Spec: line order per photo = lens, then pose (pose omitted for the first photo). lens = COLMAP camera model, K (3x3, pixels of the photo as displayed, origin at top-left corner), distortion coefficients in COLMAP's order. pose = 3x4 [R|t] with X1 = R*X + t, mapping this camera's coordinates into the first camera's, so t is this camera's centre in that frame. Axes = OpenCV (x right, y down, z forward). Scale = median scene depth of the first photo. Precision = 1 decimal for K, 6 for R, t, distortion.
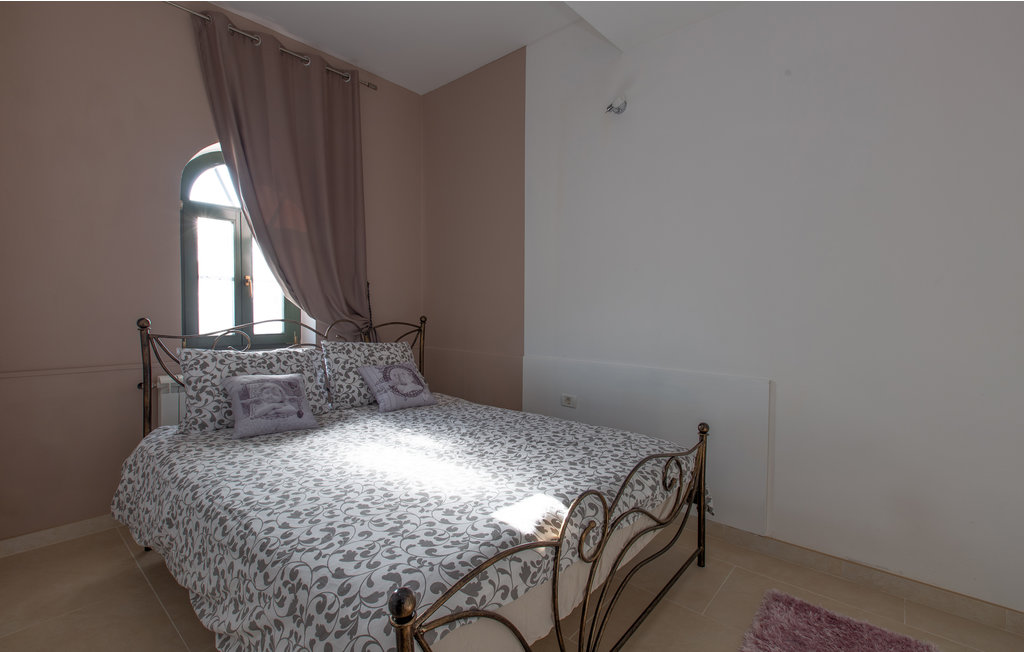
lens RADIAL K [[456.6, 0, 509.6], [0, 456.6, 321.4], [0, 0, 1]] dist [0.004862, 0.000311]
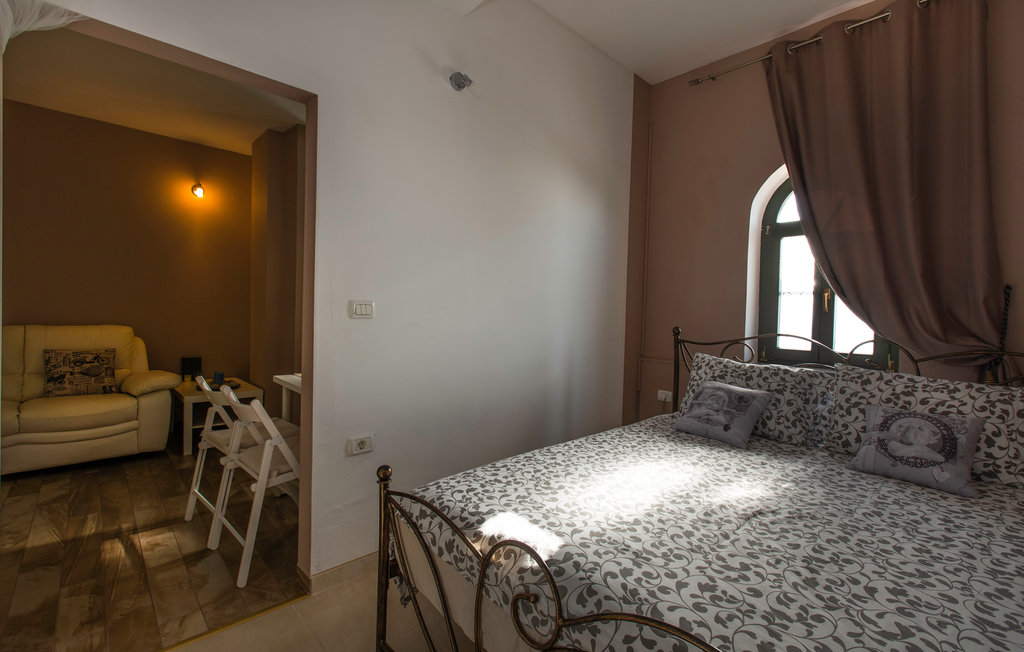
lens RADIAL K [[456.6, 0, 509.6], [0, 456.6, 321.4], [0, 0, 1]] dist [0.004862, 0.000311]
pose [[-0.098507, 0.006226, -0.995117, 0.828205], [-0.054495, 0.998446, 0.011642, -0.018393], [0.993643, 0.055376, -0.098015, 0.892824]]
